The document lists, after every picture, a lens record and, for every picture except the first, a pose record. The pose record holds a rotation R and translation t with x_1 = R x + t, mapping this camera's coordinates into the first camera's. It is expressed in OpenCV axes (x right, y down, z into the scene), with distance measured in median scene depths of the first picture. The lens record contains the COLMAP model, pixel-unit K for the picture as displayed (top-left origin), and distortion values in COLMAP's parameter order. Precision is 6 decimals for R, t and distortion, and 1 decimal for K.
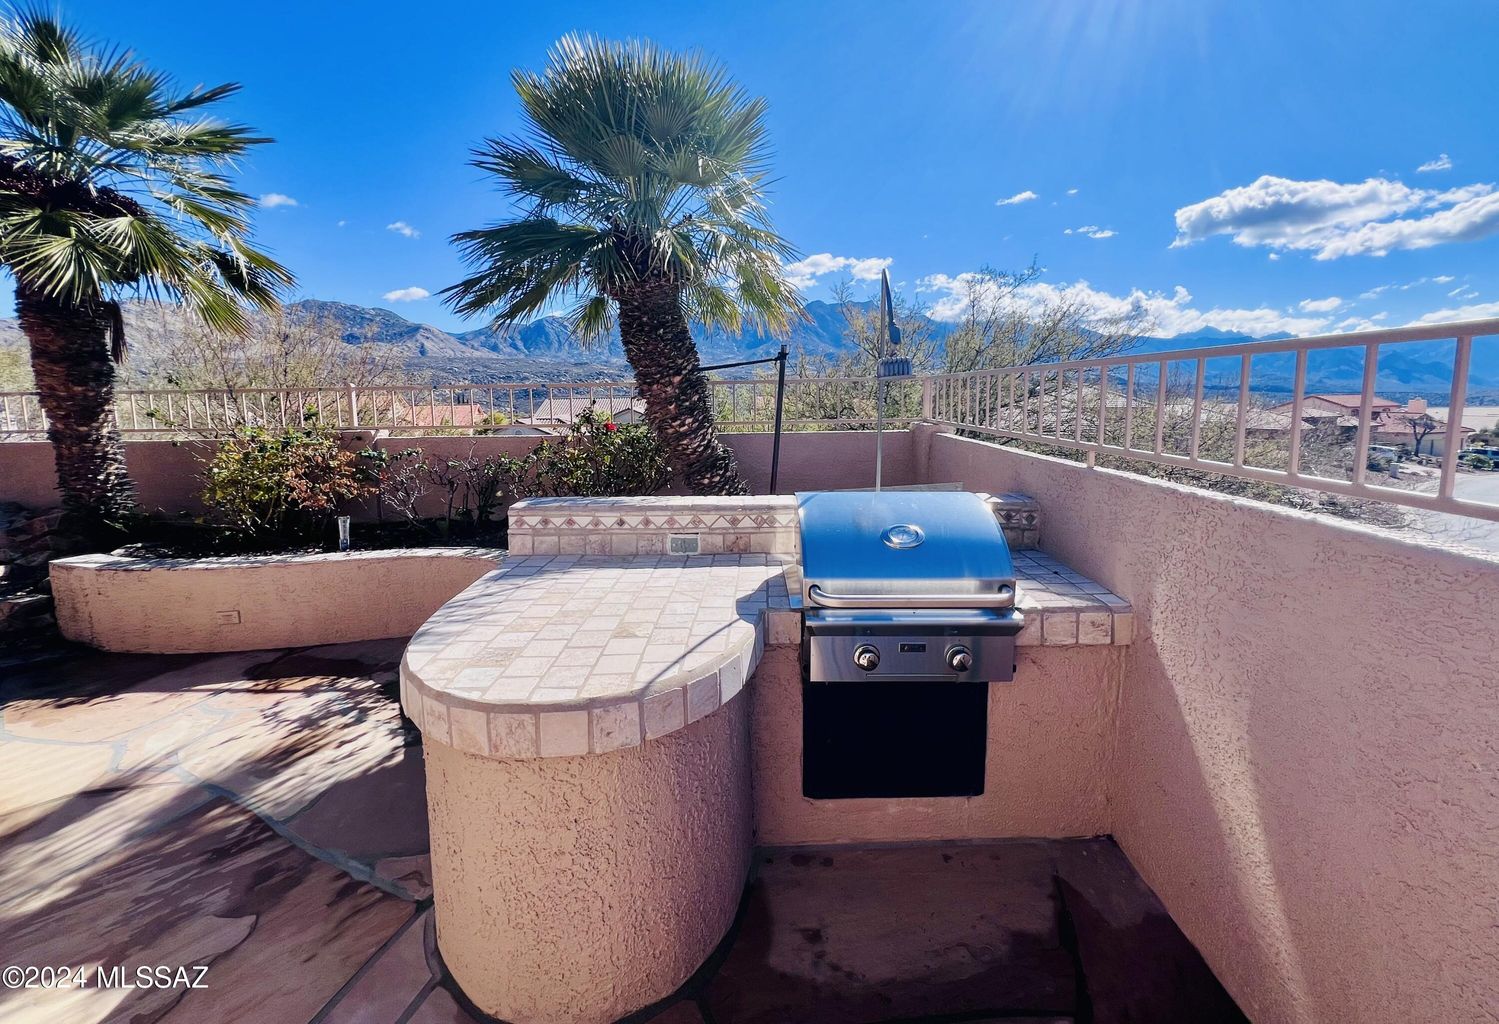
lens RADIAL K [[601.2, 0, 752.9], [0, 601.2, 459.7], [0, 0, 1]] dist [-0.001780, 0.001122]
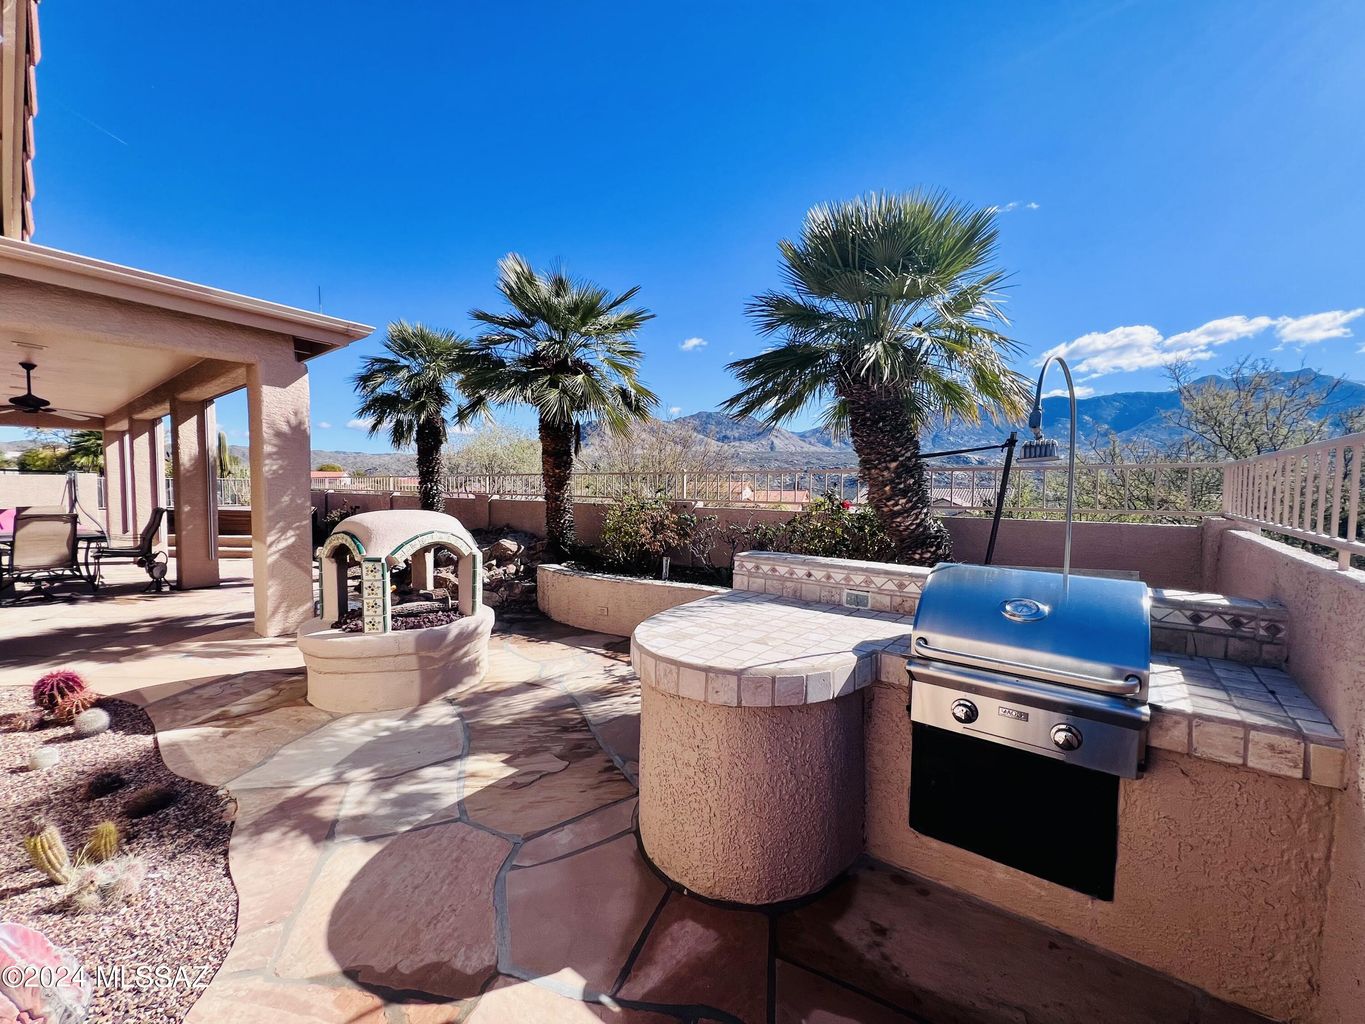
lens RADIAL K [[553.2, 0, 688.4], [0, 553.2, 509.6], [0, 0, 1]] dist [-0.003291, 0.000245]
pose [[0.794435, 0.047390, -0.605498, 0.246173], [-0.085445, 0.995757, -0.034174, 0.025328], [0.601309, 0.078886, 0.795113, -0.086776]]
